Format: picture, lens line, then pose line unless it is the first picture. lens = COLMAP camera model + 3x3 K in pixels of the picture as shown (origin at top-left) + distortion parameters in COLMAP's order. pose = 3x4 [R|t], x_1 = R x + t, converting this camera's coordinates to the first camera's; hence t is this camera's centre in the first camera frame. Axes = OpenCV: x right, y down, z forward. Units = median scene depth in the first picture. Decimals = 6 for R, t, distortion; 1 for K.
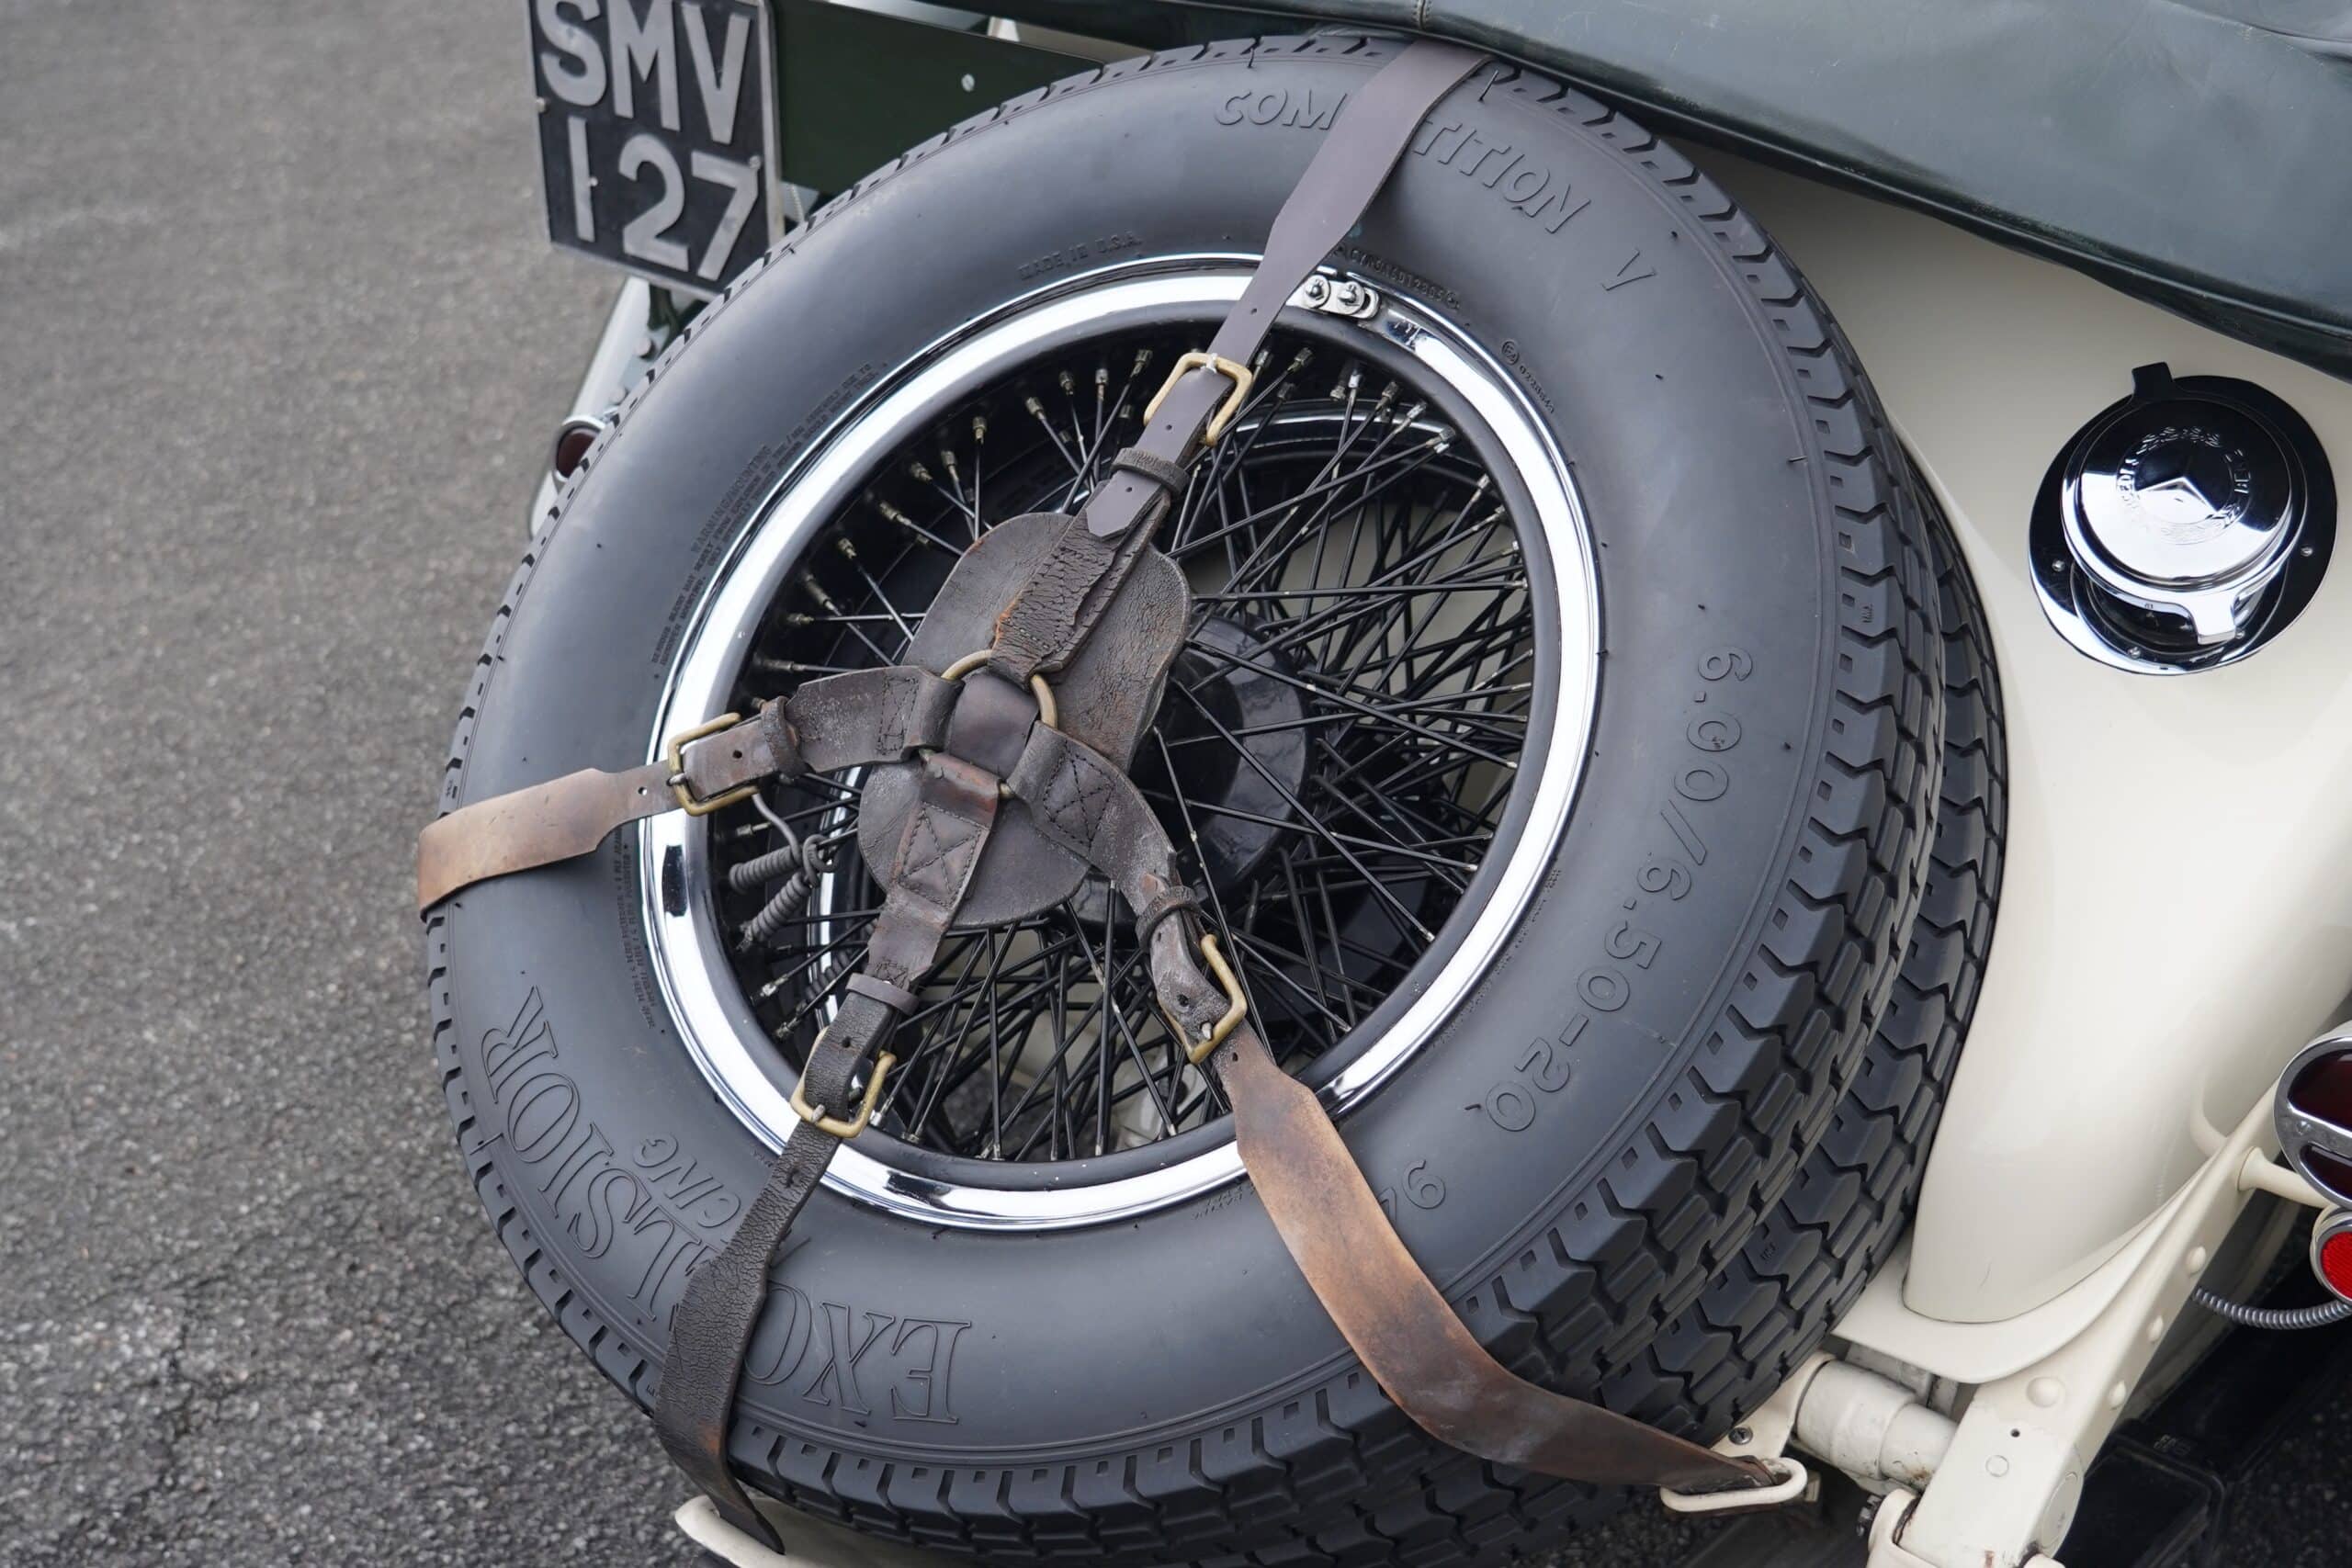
lens RADIAL K [[3288.4, 0, 1177.5], [0, 3288.4, 797.1], [0, 0, 1]] dist [0.030364, 0.000000]
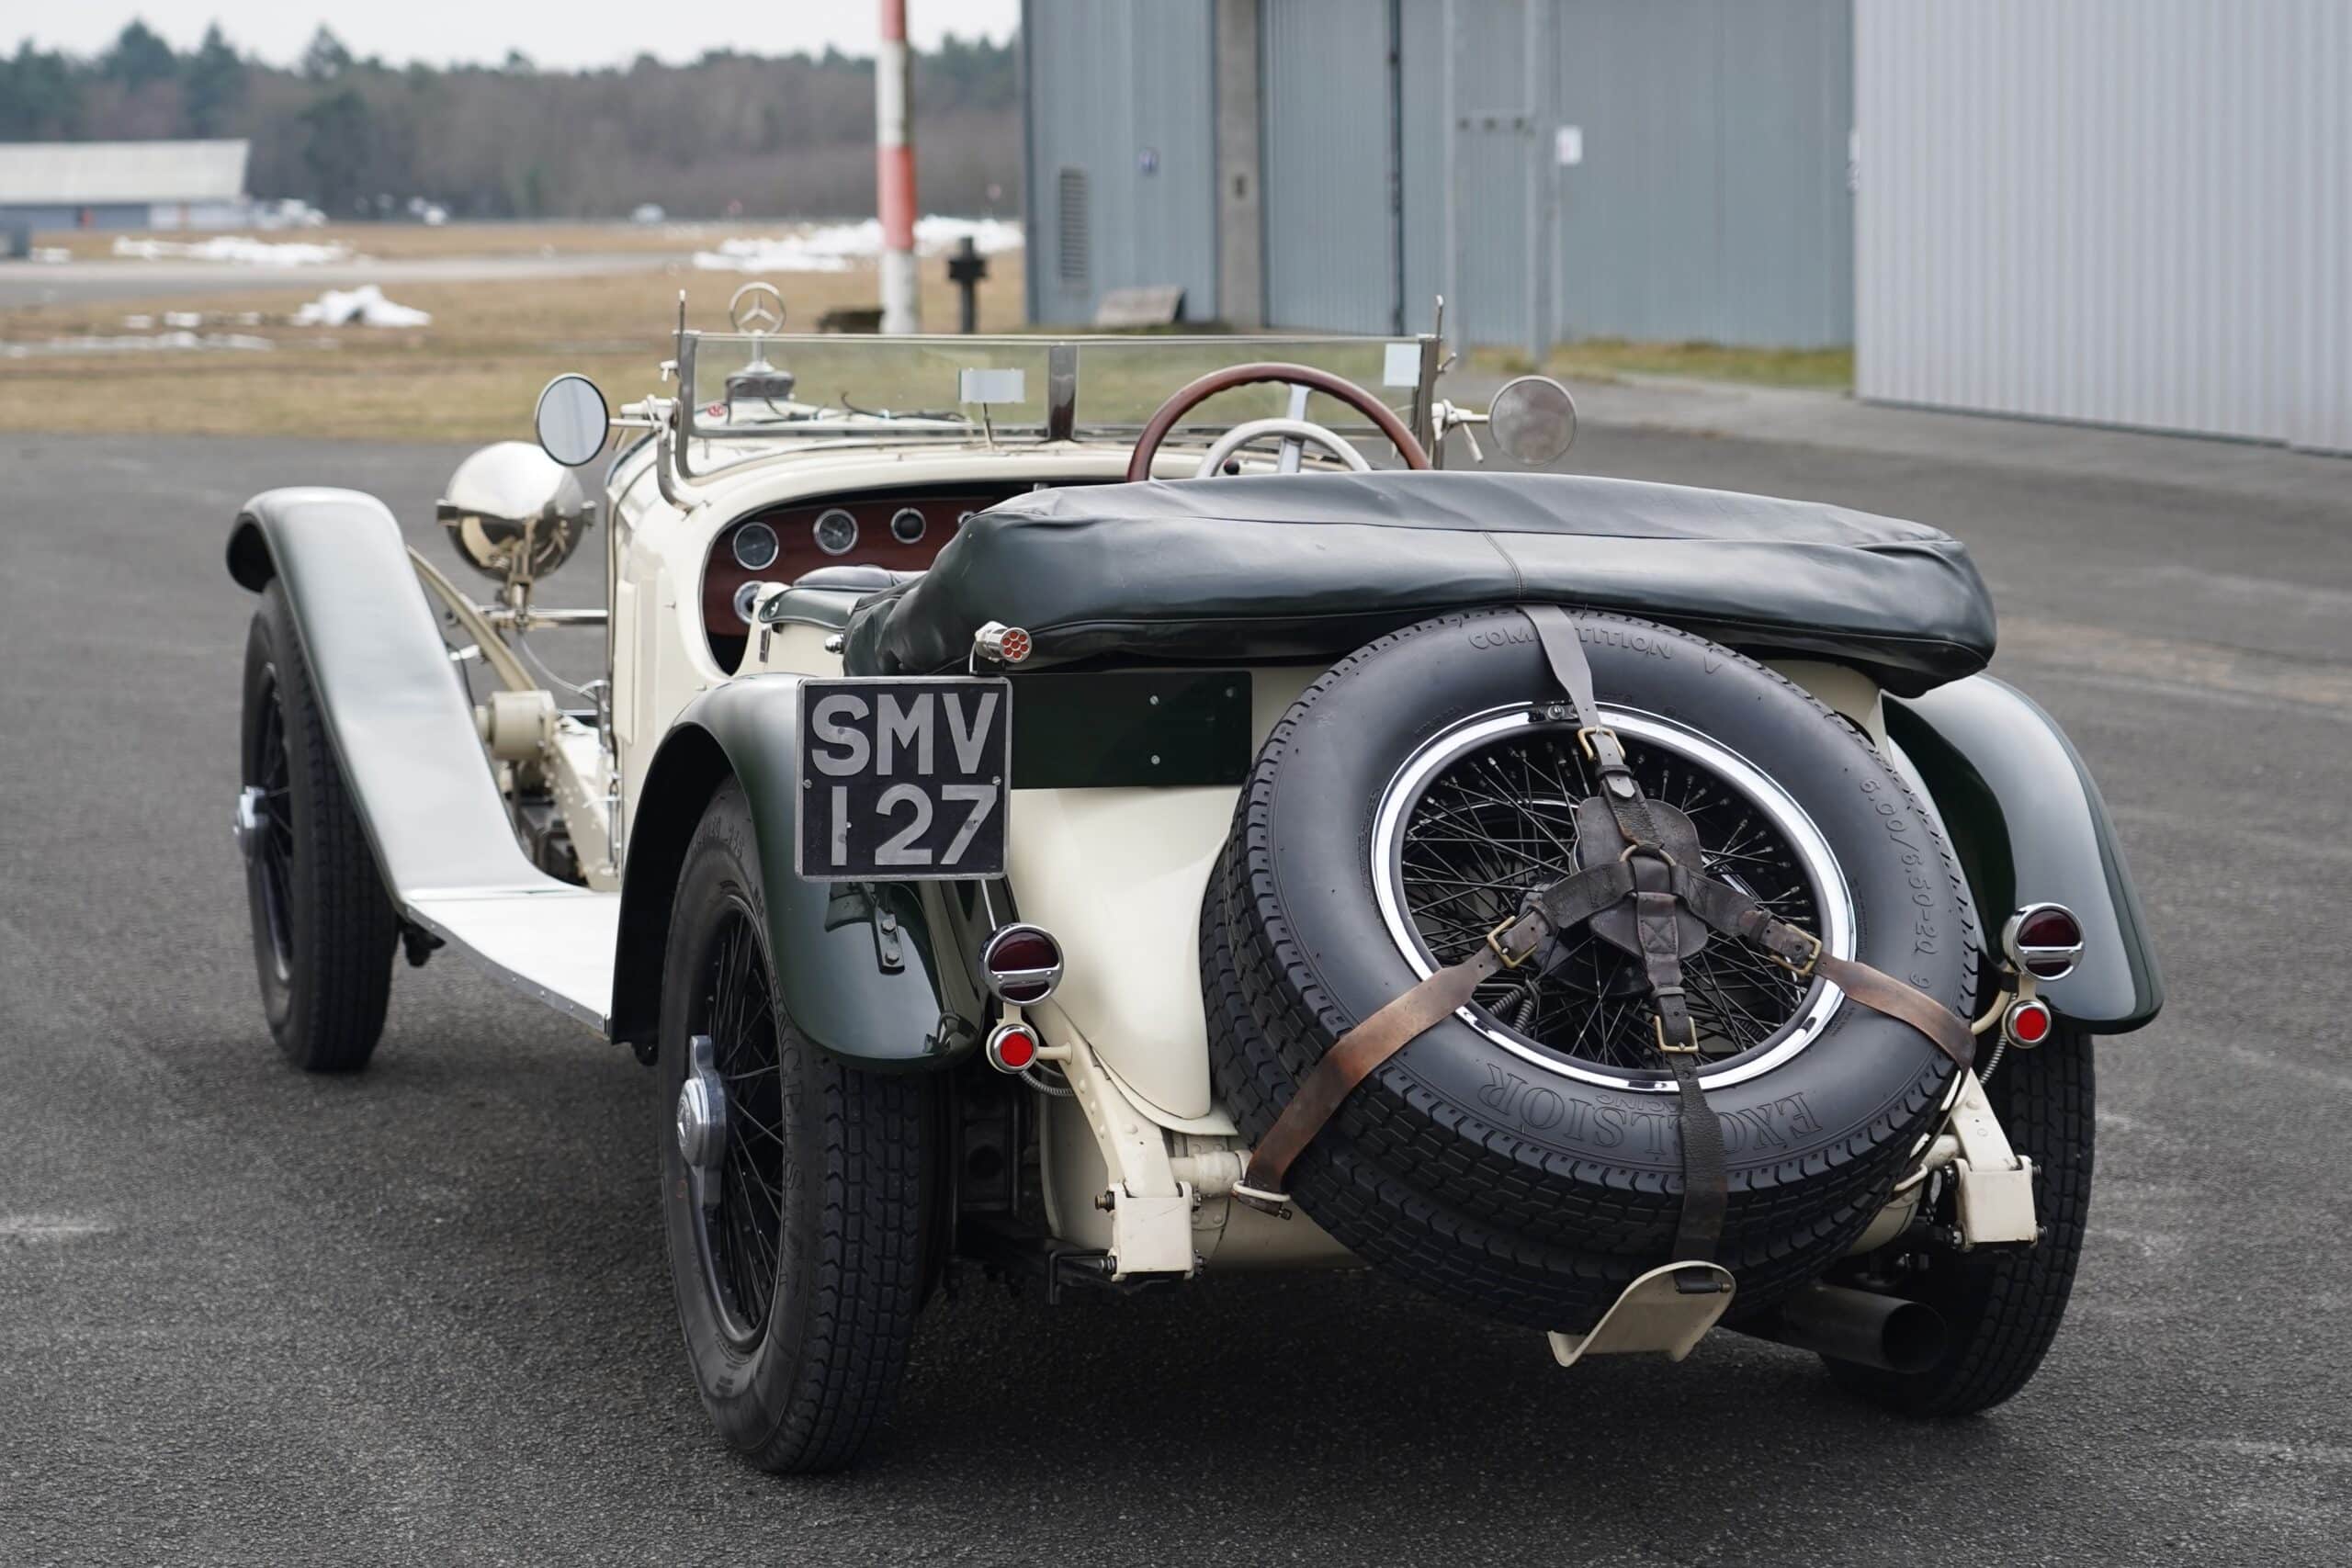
lens RADIAL K [[6631.3, 0, 1191.4], [0, 6631.3, 778.7], [0, 0, 1]] dist [0.047647, 0.000000]
pose [[0.563288, -0.093817, 0.820917, -3.456022], [0.372218, 0.915823, -0.150741, 0.423443], [-0.737672, 0.390471, 0.550792, -1.110175]]
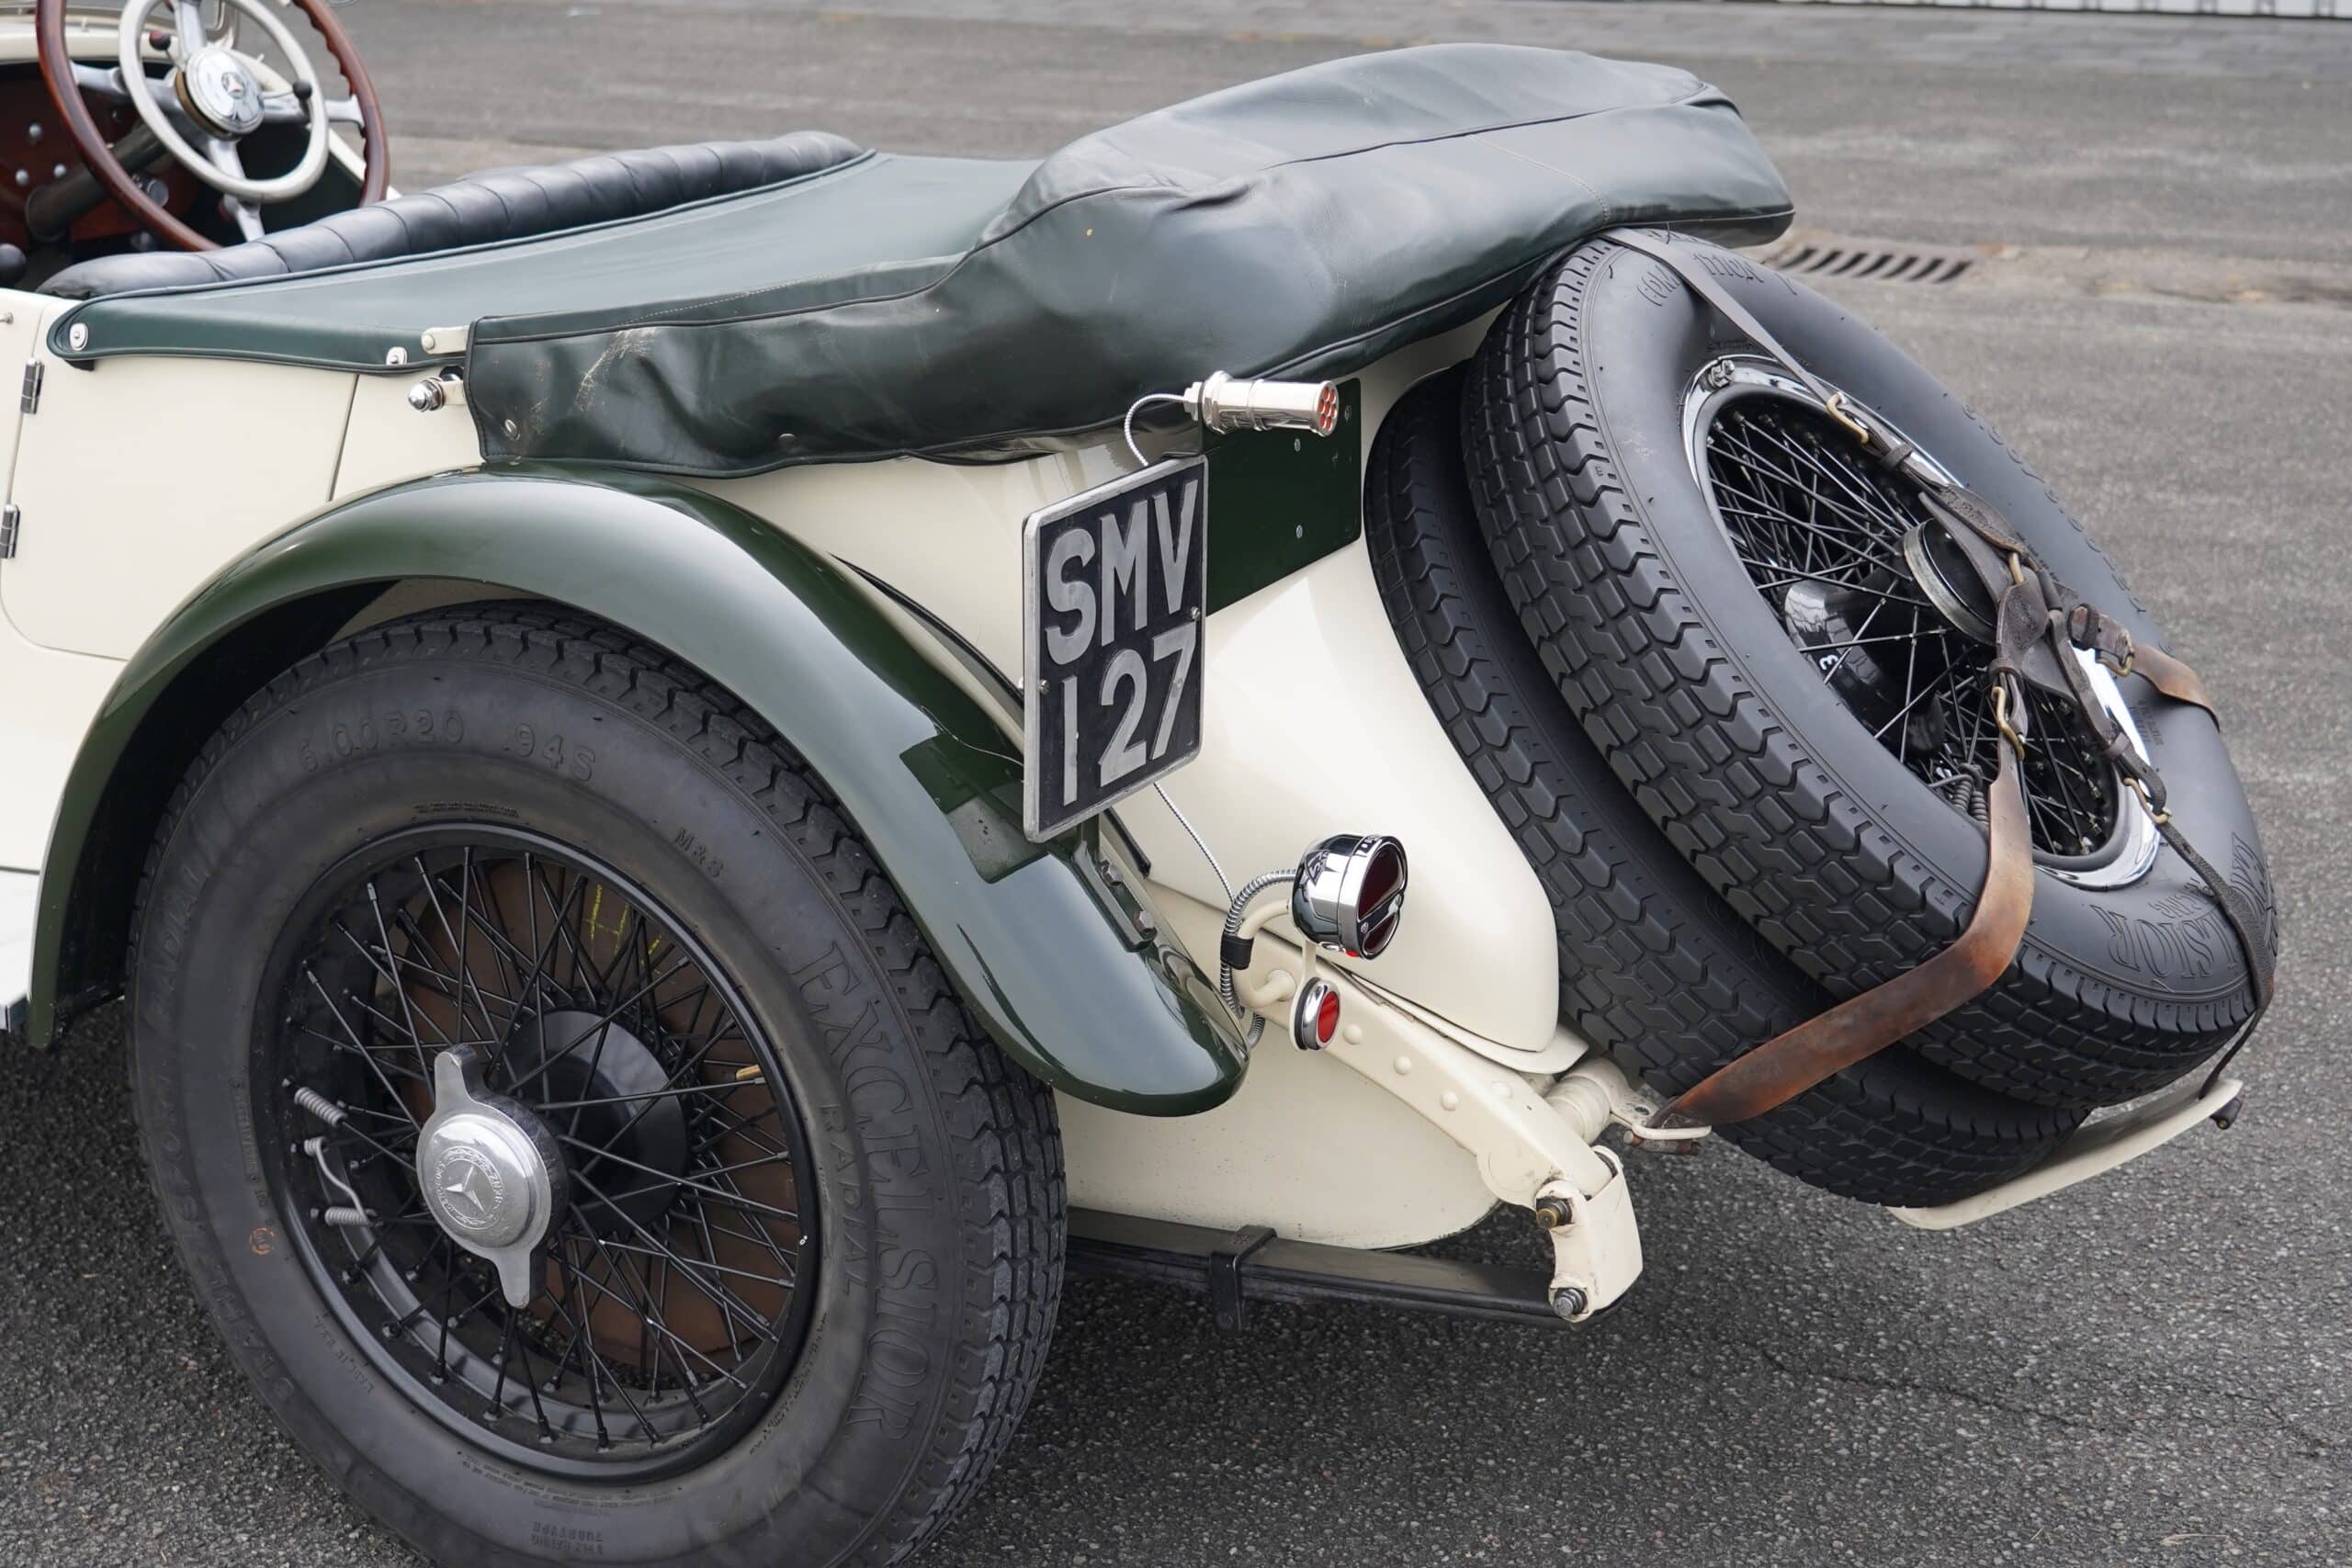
lens RADIAL K [[3515.1, 0, 1170.4], [0, 3515.1, 778.1], [0, 0, 1]] dist [0.027110, 0.000000]
pose [[-0.188072, -0.312050, 0.931265, -1.472105], [0.442567, 0.819539, 0.363991, -0.695367], [-0.876791, 0.480604, -0.016029, 1.299594]]
